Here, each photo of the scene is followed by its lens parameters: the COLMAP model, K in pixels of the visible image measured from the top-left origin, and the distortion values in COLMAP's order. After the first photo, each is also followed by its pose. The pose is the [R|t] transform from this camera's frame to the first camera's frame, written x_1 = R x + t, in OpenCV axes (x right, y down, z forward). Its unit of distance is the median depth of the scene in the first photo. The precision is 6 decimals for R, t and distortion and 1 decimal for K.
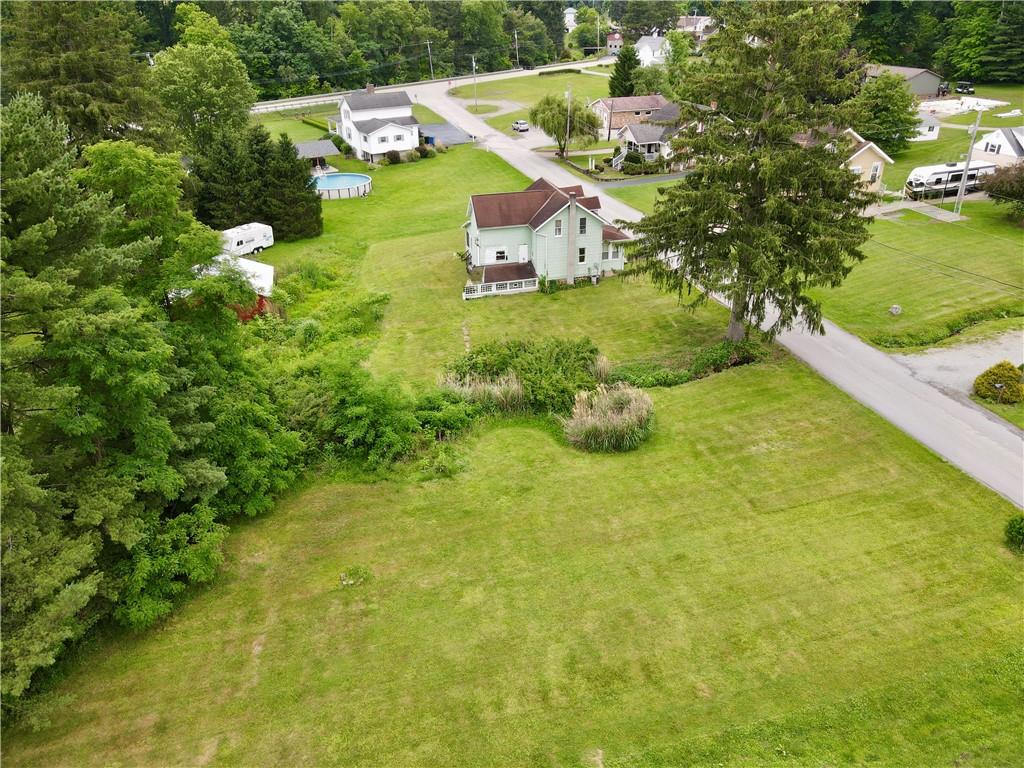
lens RADIAL K [[754.1, 0, 516.9], [0, 754.1, 385.5], [0, 0, 1]] dist [0.021382, -0.009165]
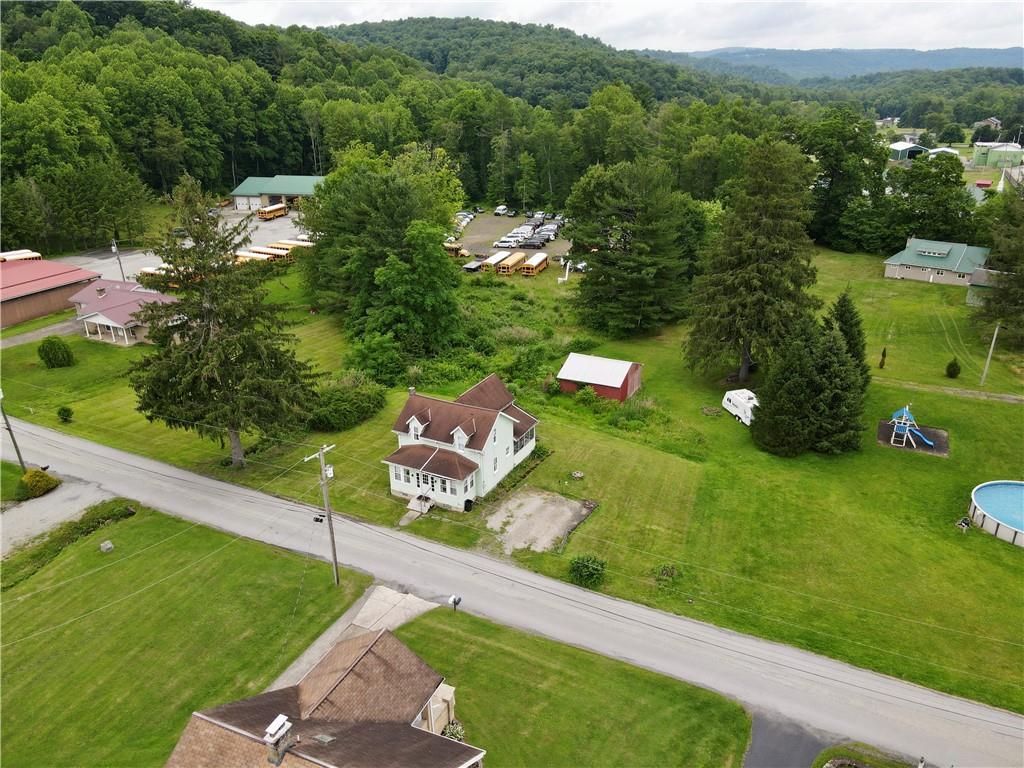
lens RADIAL K [[754.1, 0, 514.2], [0, 754.1, 388.2], [0, 0, 1]] dist [0.021382, -0.009165]
pose [[-0.672149, 0.299078, -0.677324, 0.999599], [-0.328938, 0.698939, 0.635047, -1.393646], [0.663337, 0.649644, -0.371413, 2.111686]]
